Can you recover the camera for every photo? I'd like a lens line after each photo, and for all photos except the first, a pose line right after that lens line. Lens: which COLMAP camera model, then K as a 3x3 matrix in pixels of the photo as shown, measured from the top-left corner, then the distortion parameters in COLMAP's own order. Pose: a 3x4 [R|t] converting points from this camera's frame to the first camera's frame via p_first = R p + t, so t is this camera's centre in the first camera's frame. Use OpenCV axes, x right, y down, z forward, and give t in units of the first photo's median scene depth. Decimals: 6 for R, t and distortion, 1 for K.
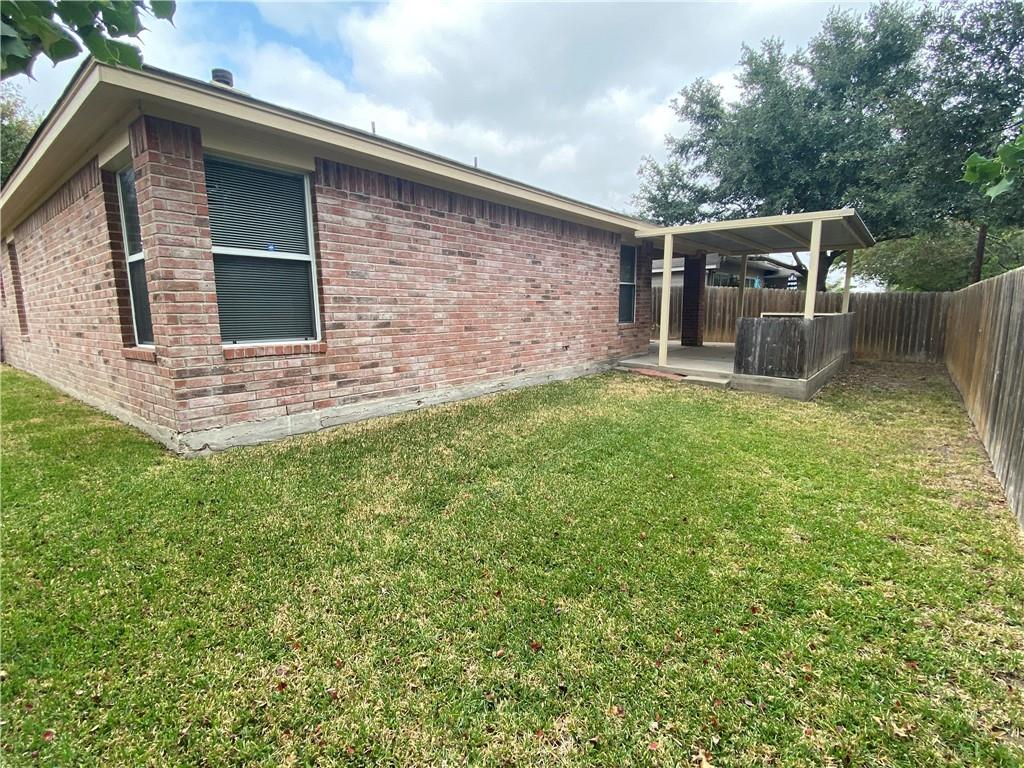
lens RADIAL K [[487.6, 0, 505.9], [0, 487.6, 382.0], [0, 0, 1]] dist [0.025491, -0.023096]
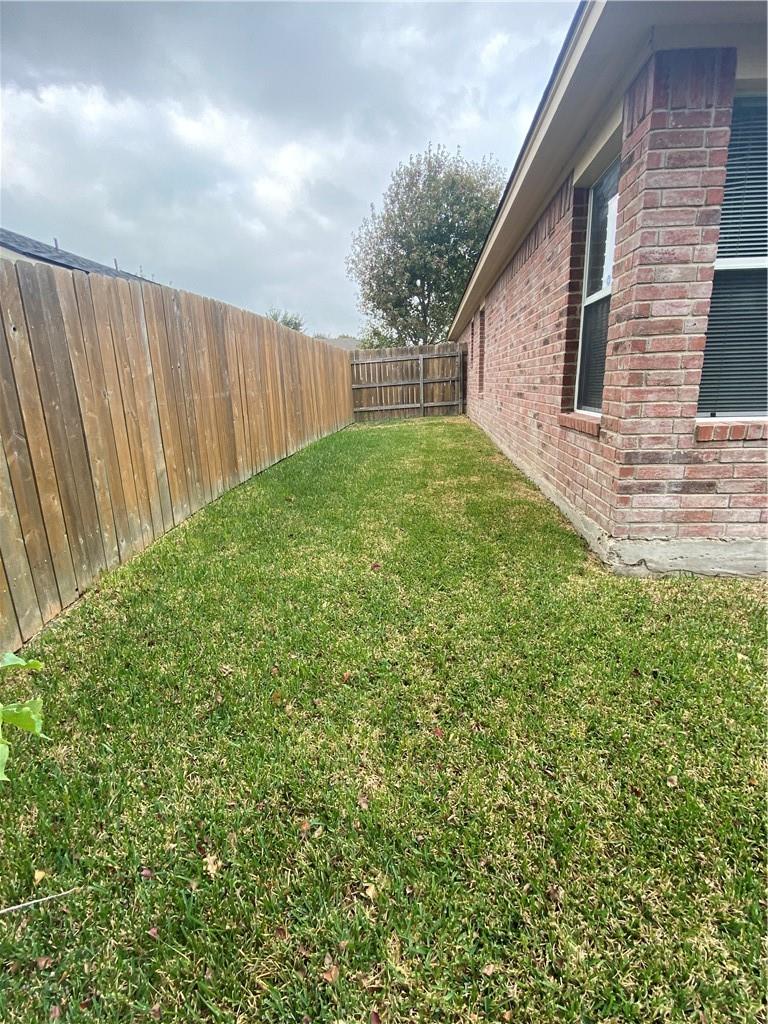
lens RADIAL K [[487.6, 0, 378.2], [0, 487.6, 506.5], [0, 0, 1]] dist [0.025491, -0.023096]
pose [[0.556251, 0.205453, -0.805217, -0.267726], [-0.098996, 0.978439, 0.181264, -0.038055], [0.825097, -0.021115, 0.564597, 0.287386]]
